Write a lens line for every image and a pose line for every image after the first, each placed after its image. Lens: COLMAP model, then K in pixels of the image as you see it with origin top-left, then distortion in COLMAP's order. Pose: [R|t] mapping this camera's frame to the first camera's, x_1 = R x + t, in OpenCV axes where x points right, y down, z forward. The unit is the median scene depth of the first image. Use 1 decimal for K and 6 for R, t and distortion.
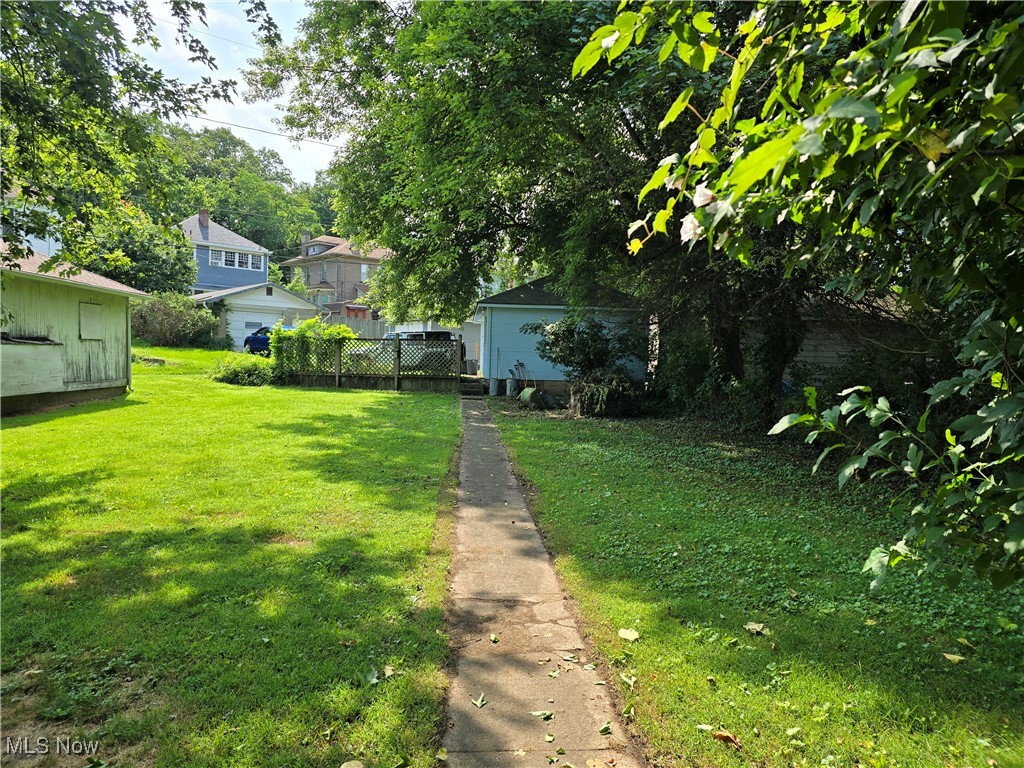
lens RADIAL K [[684.0, 0, 511.9], [0, 684.0, 386.0], [0, 0, 1]] dist [-0.002083, -0.004369]
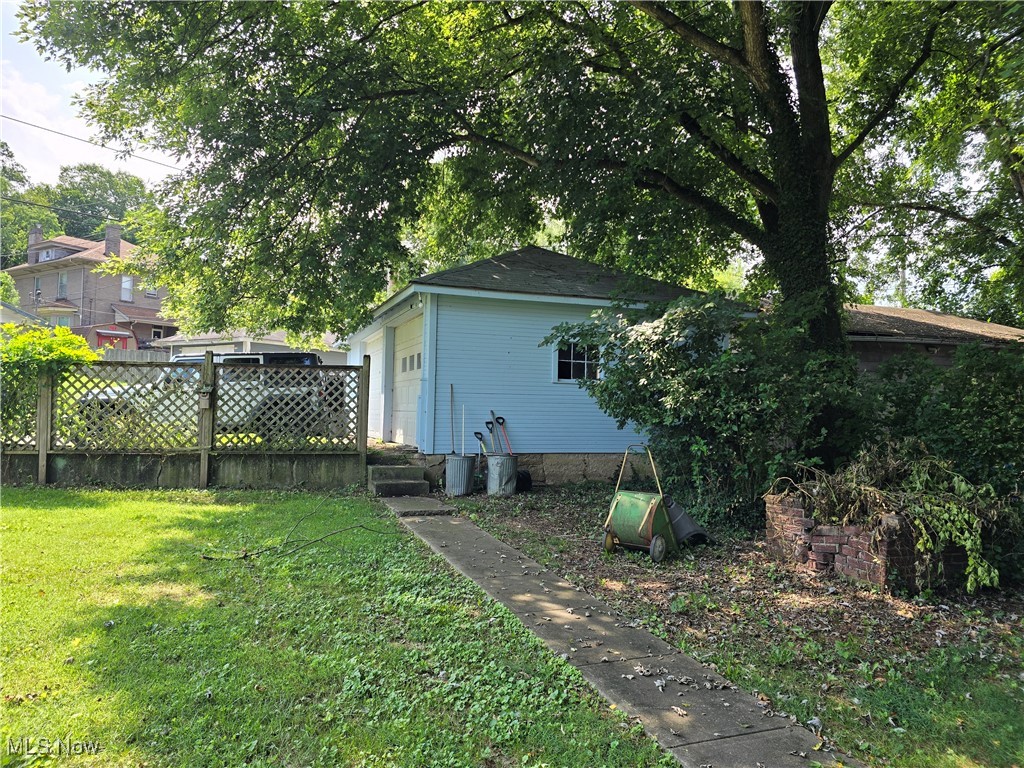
lens RADIAL K [[684.0, 0, 513.1], [0, 684.0, 381.5], [0, 0, 1]] dist [-0.002083, -0.004369]
pose [[0.954277, 0.002160, 0.298917, -0.112679], [0.019570, 0.997377, -0.069683, -0.024661], [-0.298284, 0.072347, 0.951732, 0.534925]]
